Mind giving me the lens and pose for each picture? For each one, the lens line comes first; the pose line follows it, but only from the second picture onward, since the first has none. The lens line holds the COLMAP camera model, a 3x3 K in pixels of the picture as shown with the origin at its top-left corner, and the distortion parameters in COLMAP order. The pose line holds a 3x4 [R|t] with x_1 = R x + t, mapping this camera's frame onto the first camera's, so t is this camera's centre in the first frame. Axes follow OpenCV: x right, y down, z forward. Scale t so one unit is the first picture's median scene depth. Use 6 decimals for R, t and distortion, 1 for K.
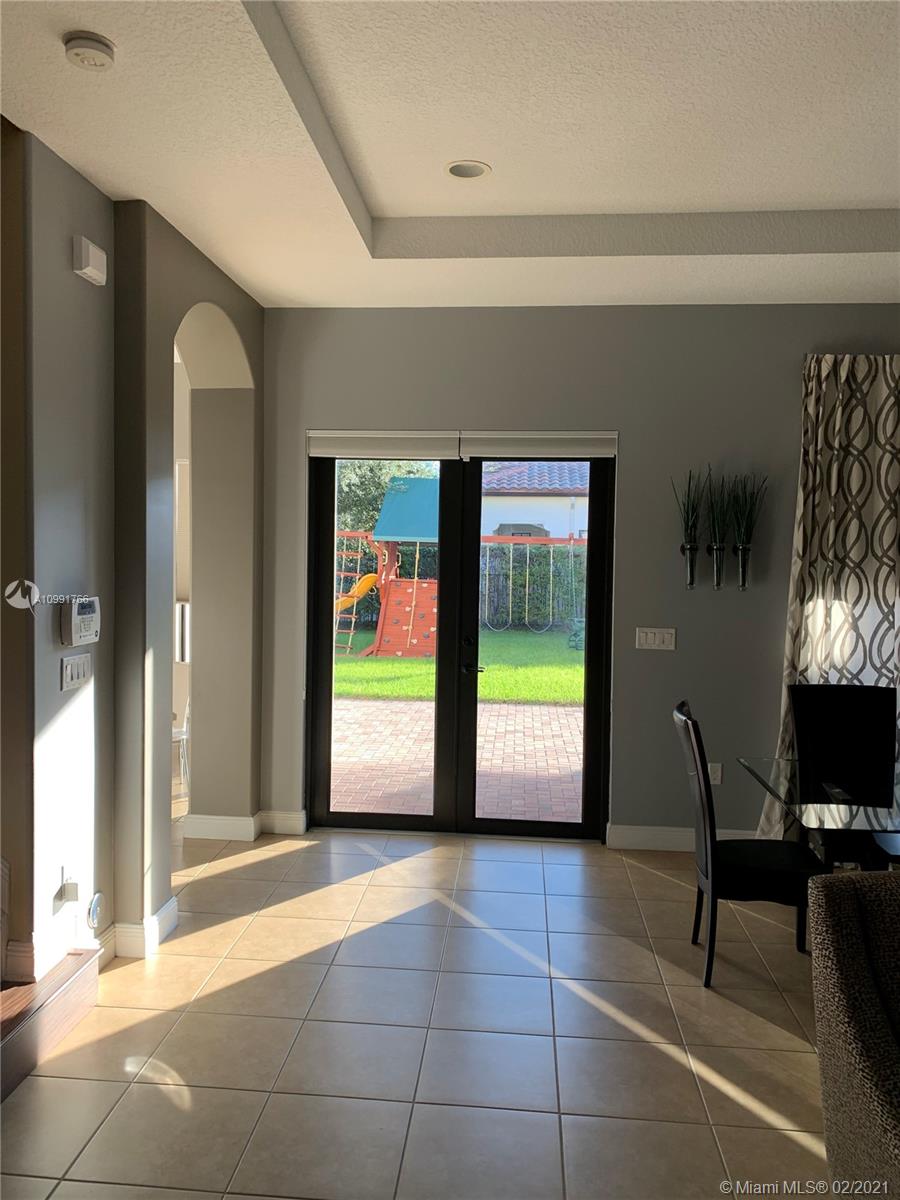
lens RADIAL K [[901.8, 0, 450.0], [0, 901.8, 600.0], [0, 0, 1]] dist [0.004343, 0.000967]
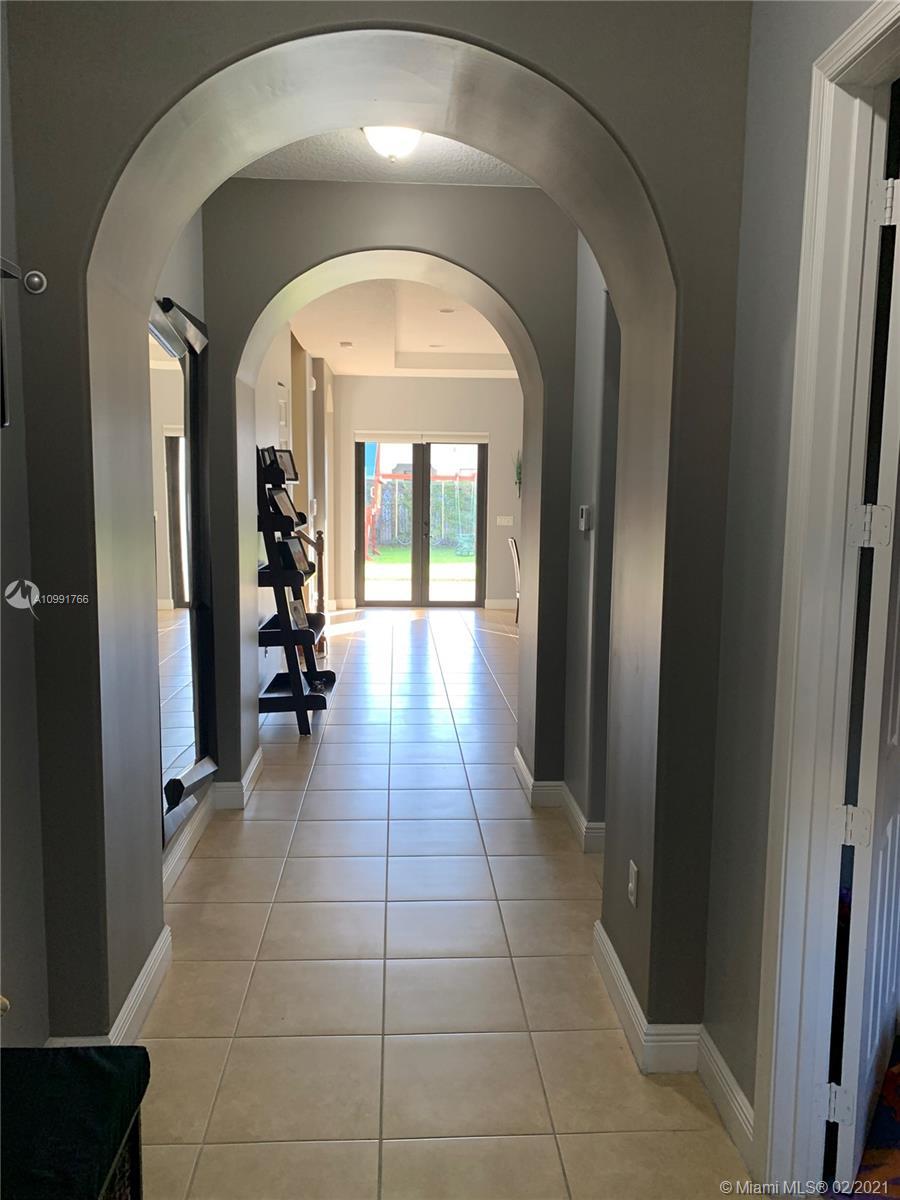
lens RADIAL K [[901.8, 0, 450.0], [0, 901.8, 600.0], [0, 0, 1]] dist [0.004343, 0.000967]
pose [[0.990322, -0.018827, 0.137505, -0.238280], [0.009155, 0.997460, 0.070637, 0.078700], [-0.138485, -0.068695, 0.987979, -1.288851]]
